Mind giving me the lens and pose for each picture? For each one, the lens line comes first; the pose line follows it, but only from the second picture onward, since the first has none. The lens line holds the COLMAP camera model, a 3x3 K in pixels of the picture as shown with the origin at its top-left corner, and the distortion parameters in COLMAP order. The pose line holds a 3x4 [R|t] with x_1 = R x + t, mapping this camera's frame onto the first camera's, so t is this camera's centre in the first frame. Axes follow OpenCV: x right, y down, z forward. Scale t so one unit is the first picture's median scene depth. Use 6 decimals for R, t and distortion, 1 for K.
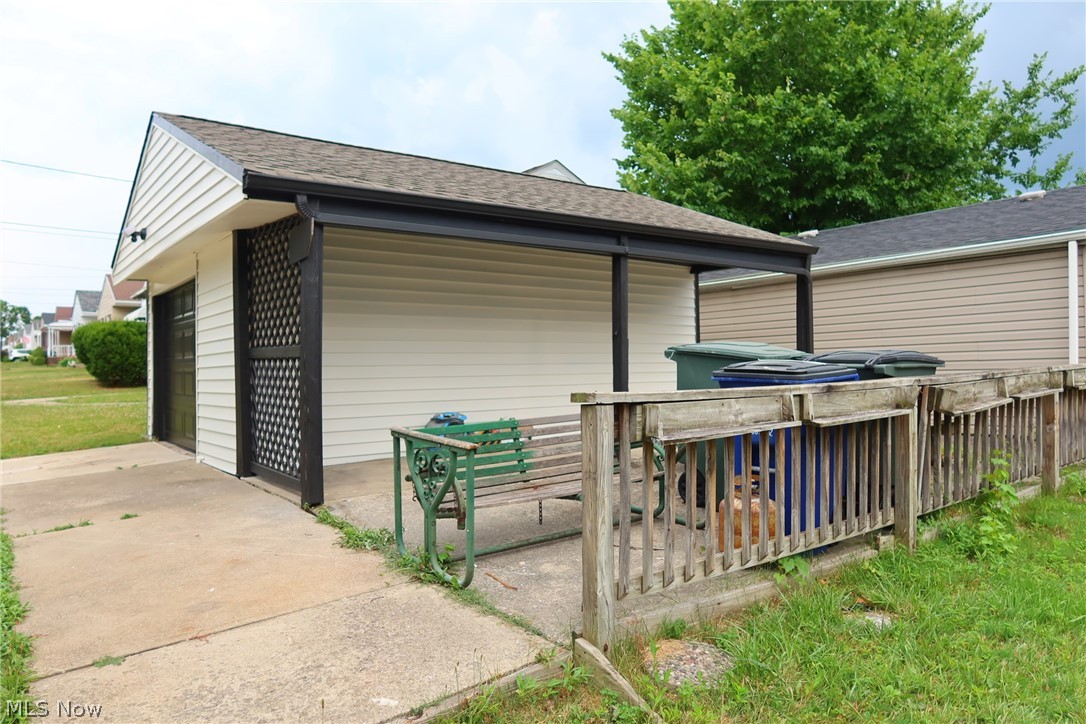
lens RADIAL K [[745.7, 0, 543.0], [0, 745.7, 362.0], [0, 0, 1]] dist [-0.040110, 0.044132]
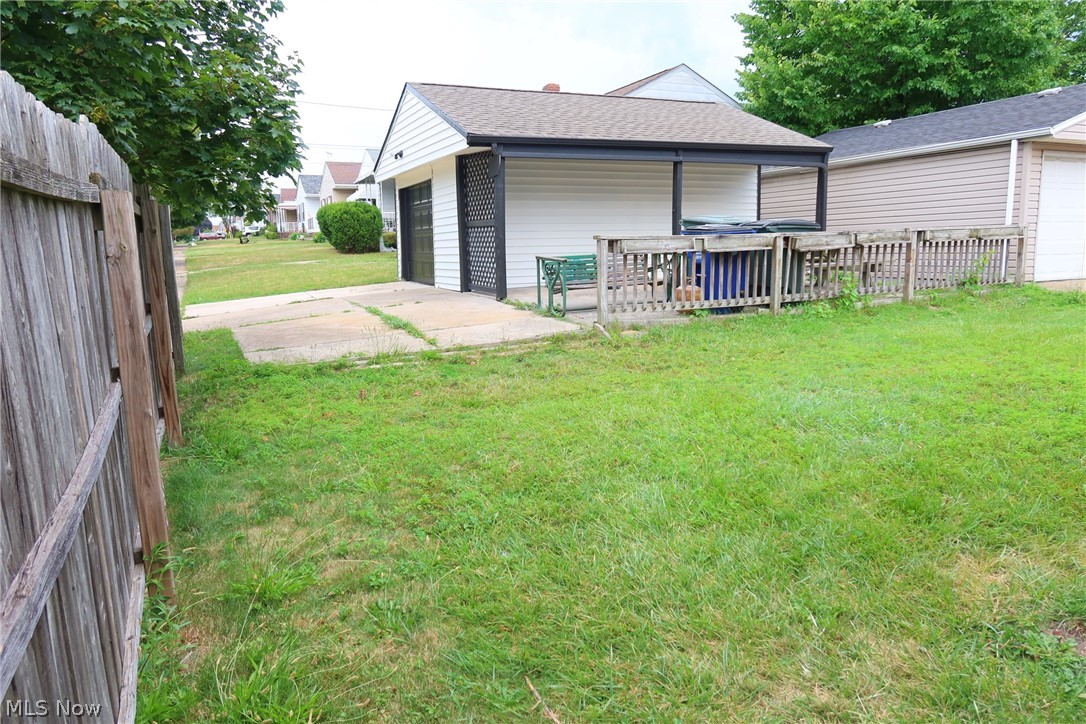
lens RADIAL K [[745.7, 0, 543.0], [0, 745.7, 362.0], [0, 0, 1]] dist [-0.040110, 0.044132]
pose [[0.973733, 0.032165, -0.225411, 0.159988], [0.006214, 0.985849, 0.167521, 0.012406], [0.227609, -0.164522, 0.959753, -0.579646]]
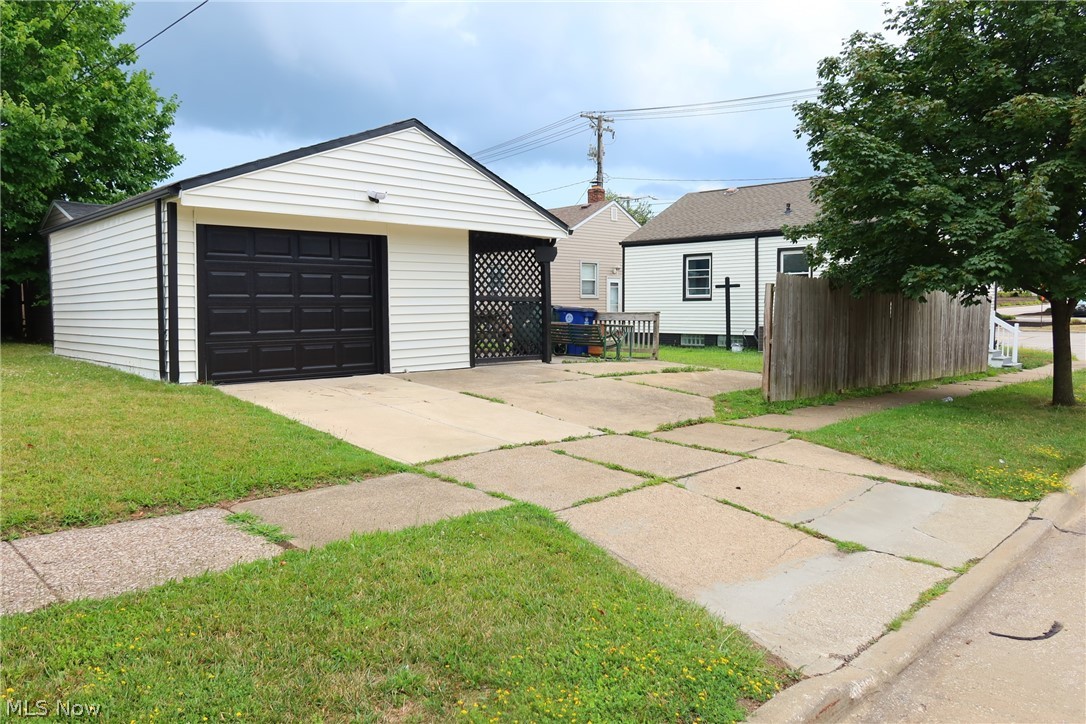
lens RADIAL K [[745.7, 0, 543.0], [0, 745.7, 362.0], [0, 0, 1]] dist [-0.040110, 0.044132]
pose [[-0.114935, -0.048780, 0.992175, -1.648960], [0.005366, 0.998749, 0.049725, 0.039466], [-0.993359, 0.011039, -0.114529, 0.772642]]
